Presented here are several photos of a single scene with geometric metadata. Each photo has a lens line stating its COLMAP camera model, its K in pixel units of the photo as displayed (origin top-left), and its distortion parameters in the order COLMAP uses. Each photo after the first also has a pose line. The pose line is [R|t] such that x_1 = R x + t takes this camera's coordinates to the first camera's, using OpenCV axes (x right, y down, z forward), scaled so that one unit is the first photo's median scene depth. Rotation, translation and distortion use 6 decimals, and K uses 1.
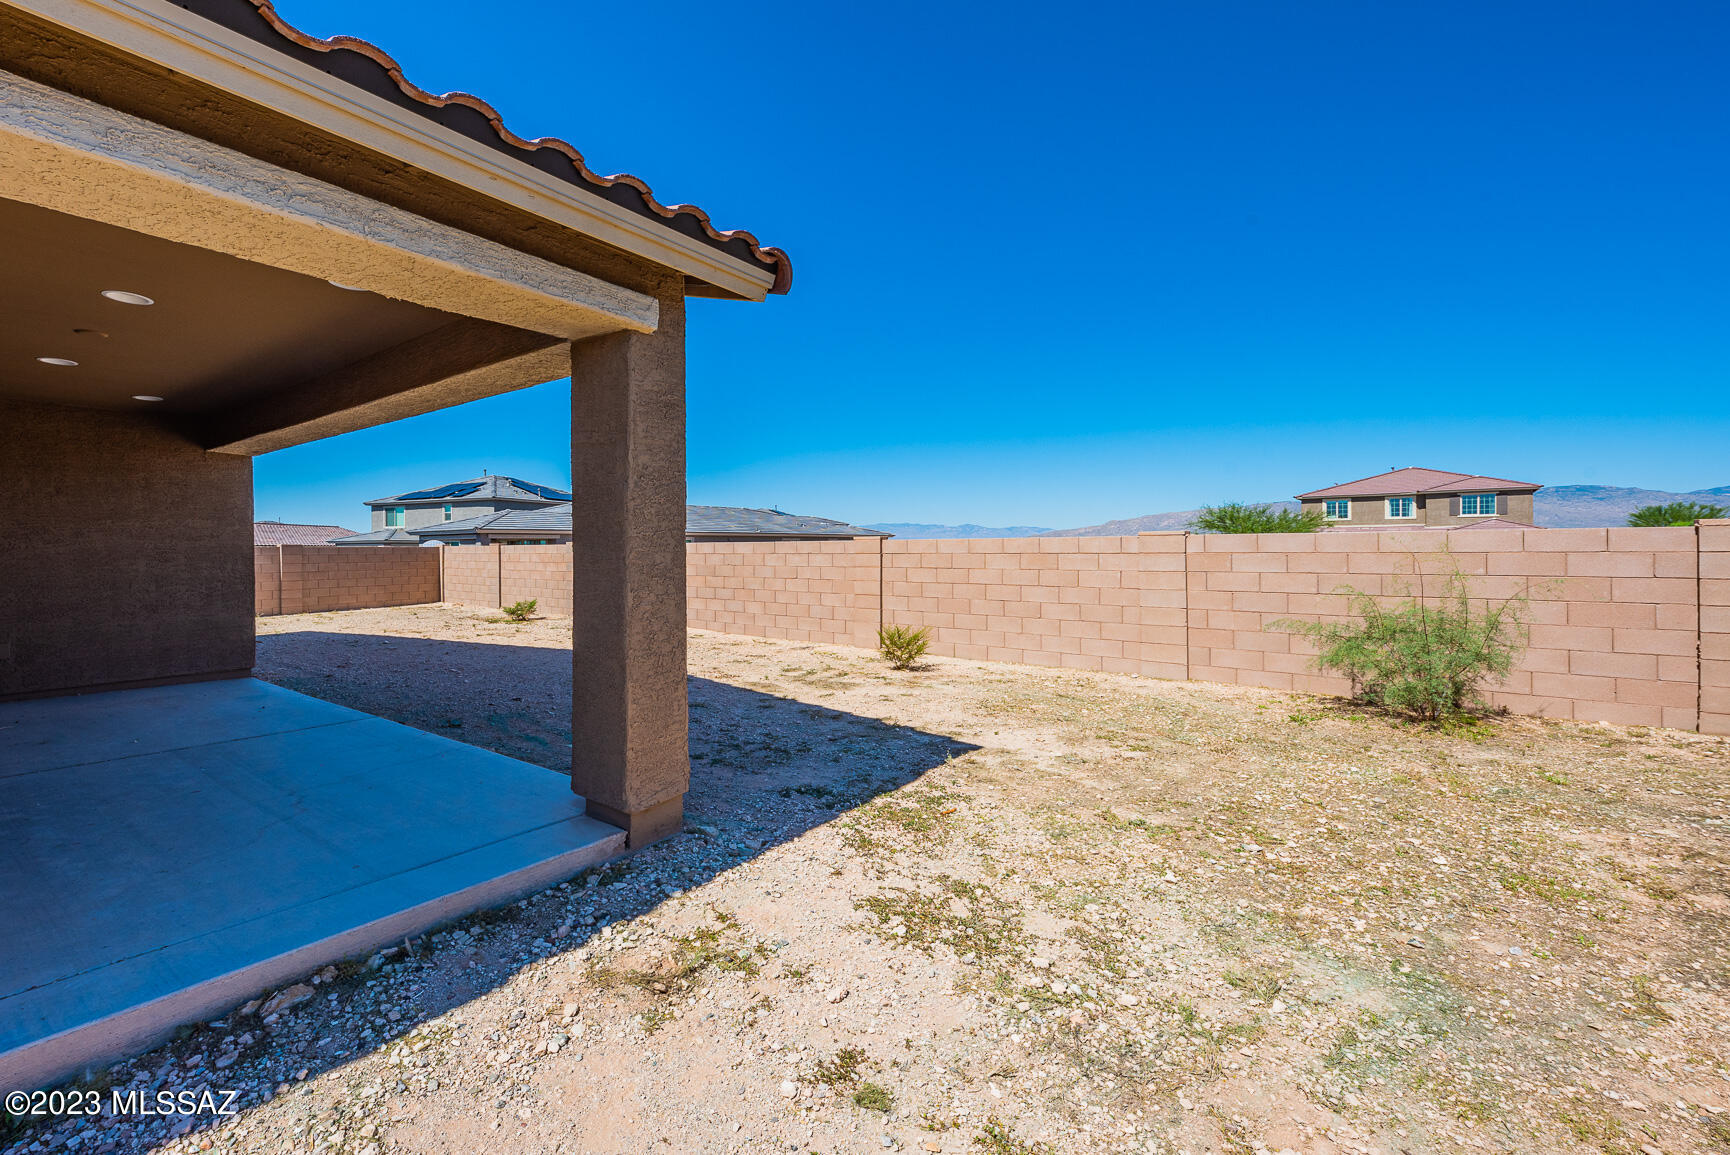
lens RADIAL K [[739.7, 0, 809.0], [0, 739.7, 553.0], [0, 0, 1]] dist [0.000018, -0.000036]
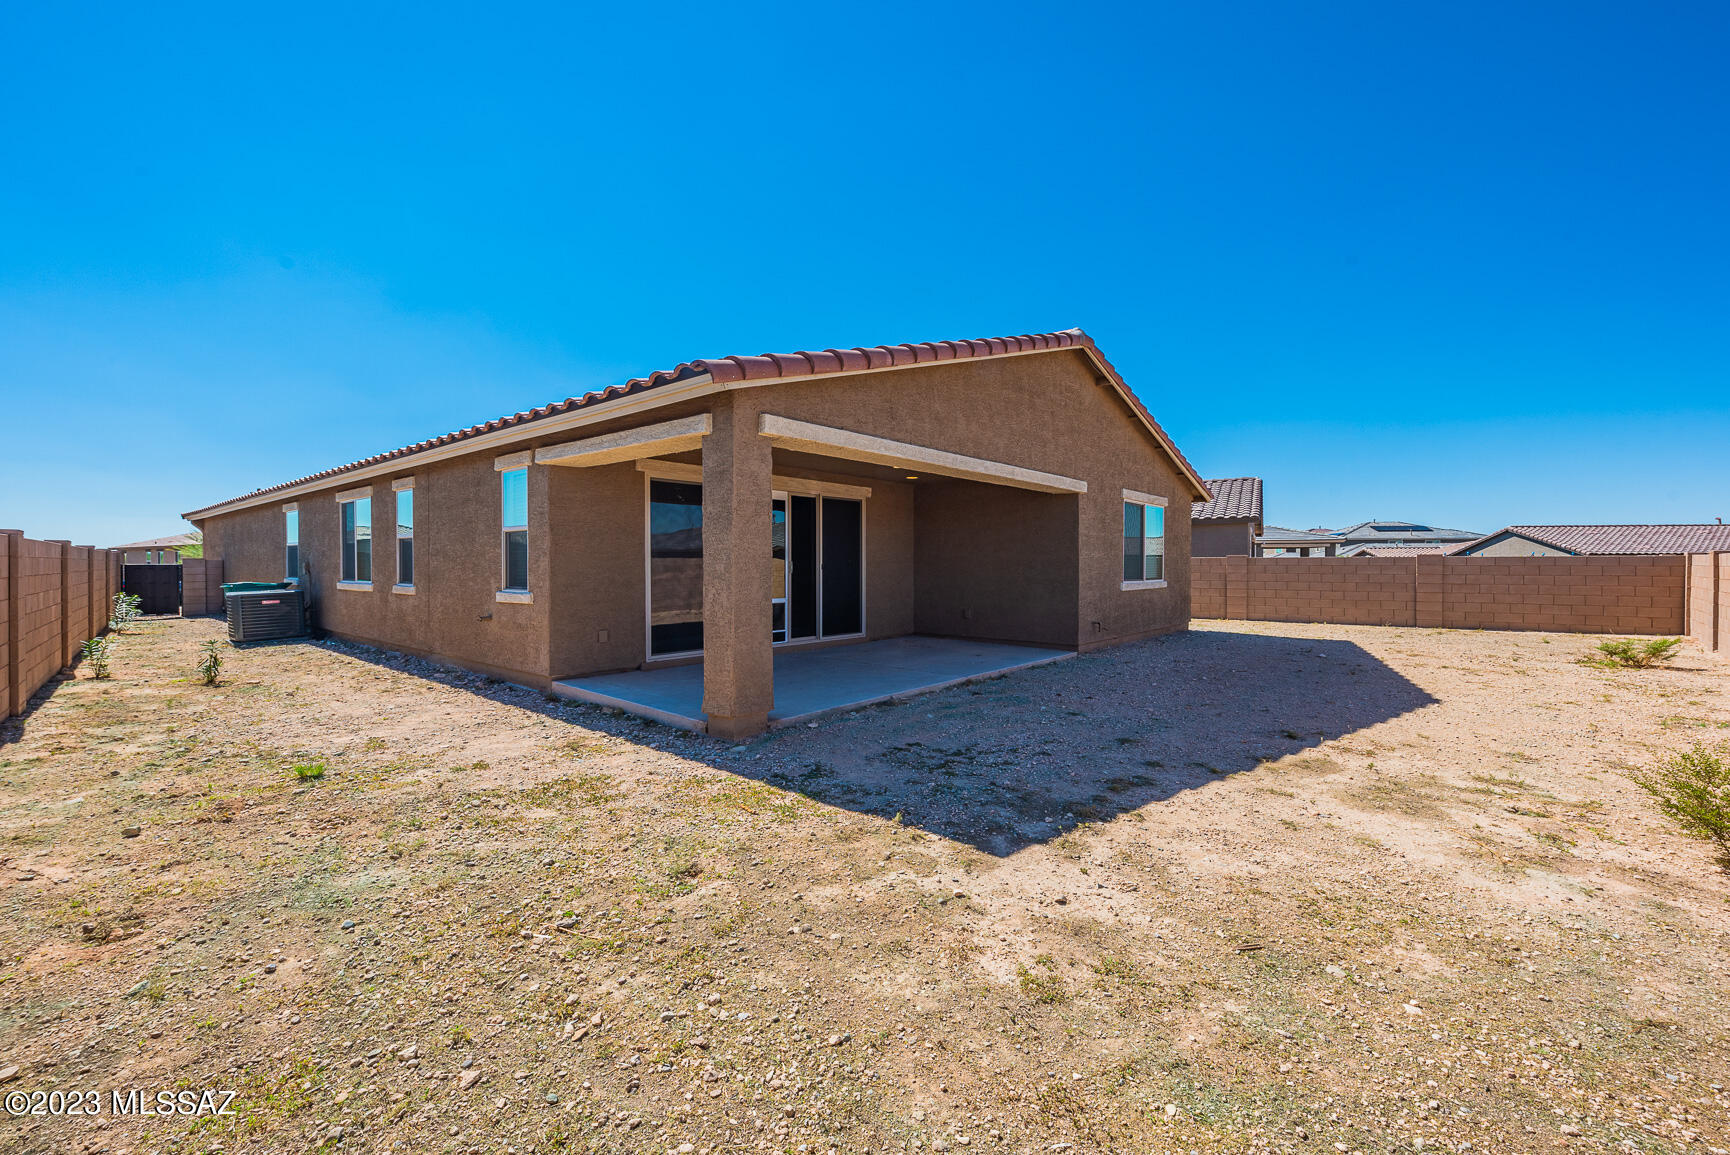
lens RADIAL K [[739.7, 0, 809.0], [0, 739.7, 553.0], [0, 0, 1]] dist [0.000018, -0.000036]
pose [[-0.099831, -0.006421, -0.994984, 0.509787], [-0.004508, 0.999972, -0.006001, -0.004728], [0.994994, 0.003886, -0.099857, 0.491859]]
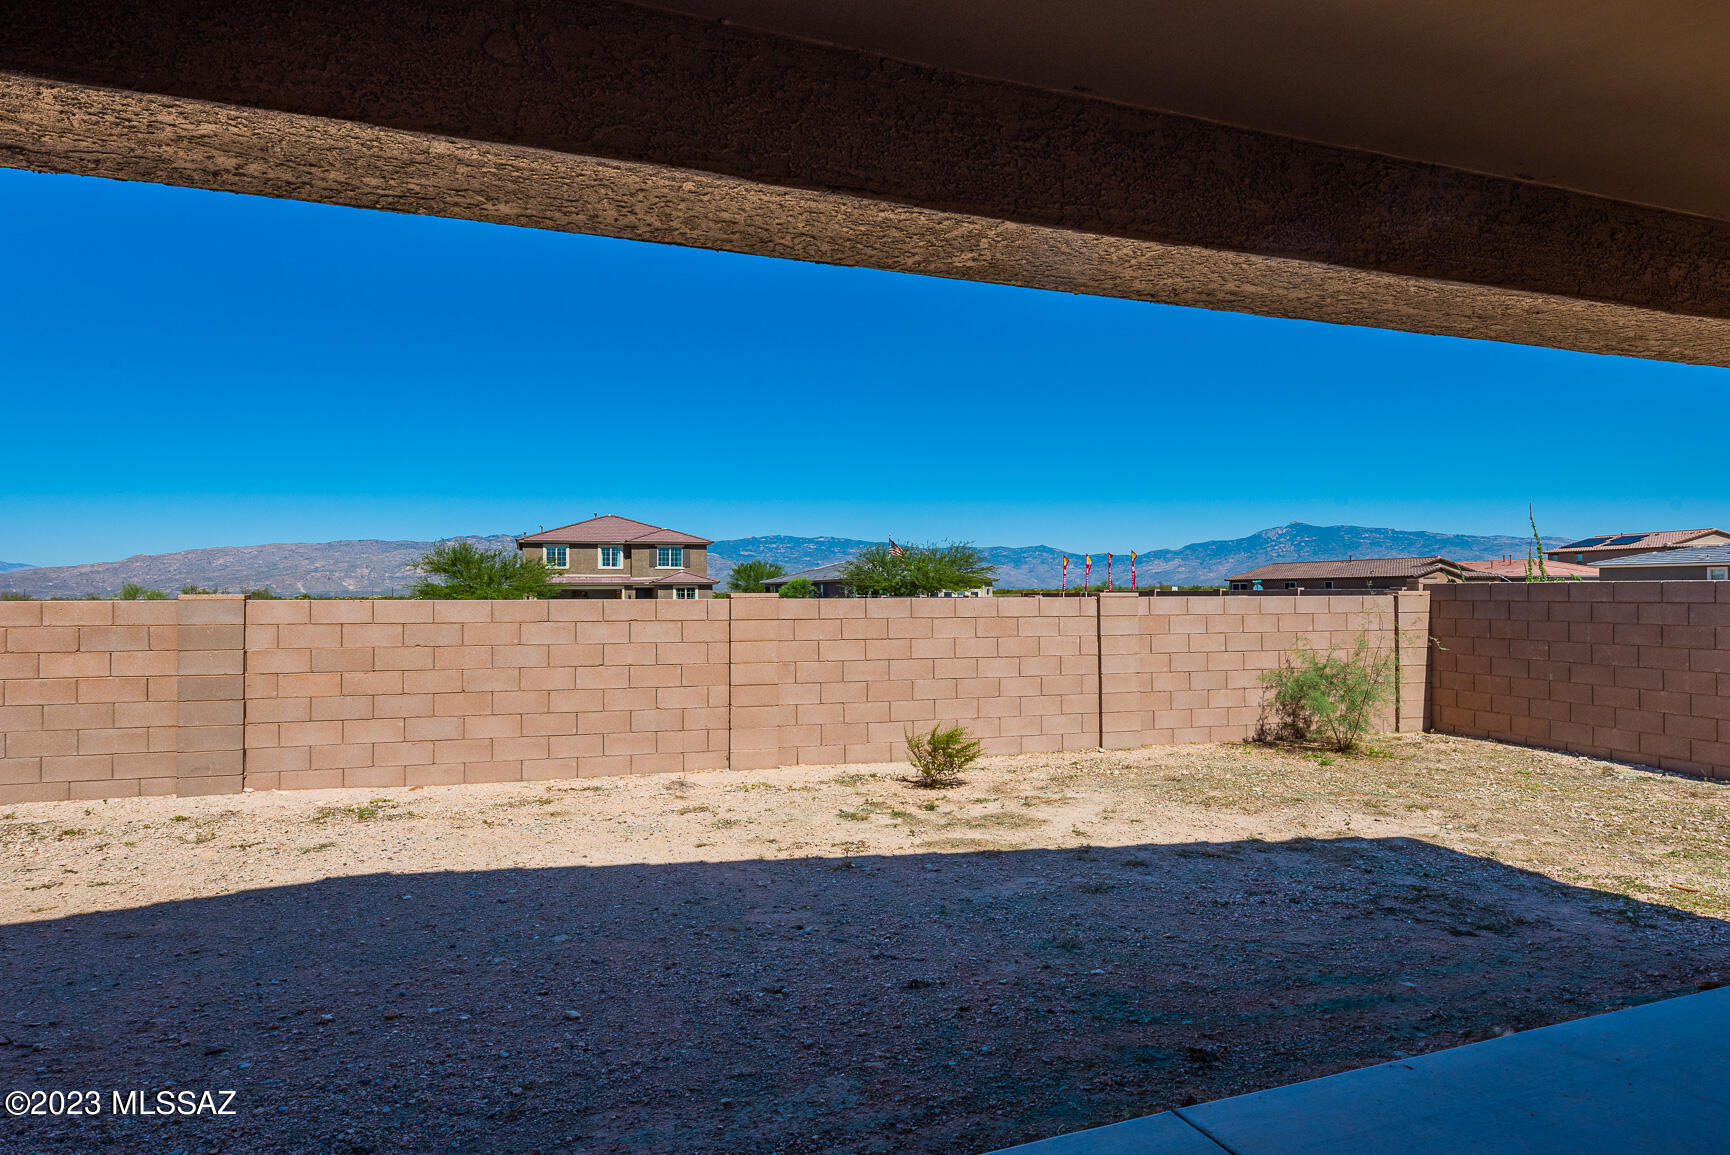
lens RADIAL K [[966.8, 0, 865.0], [0, 966.8, 577.5], [0, 0, 1]] dist [-0.000285, 0.000838]
pose [[0.531213, 0.020430, 0.846992, -0.620204], [0.002702, 0.999663, -0.025807, -0.015197], [-0.847234, 0.015997, 0.530979, 0.510550]]
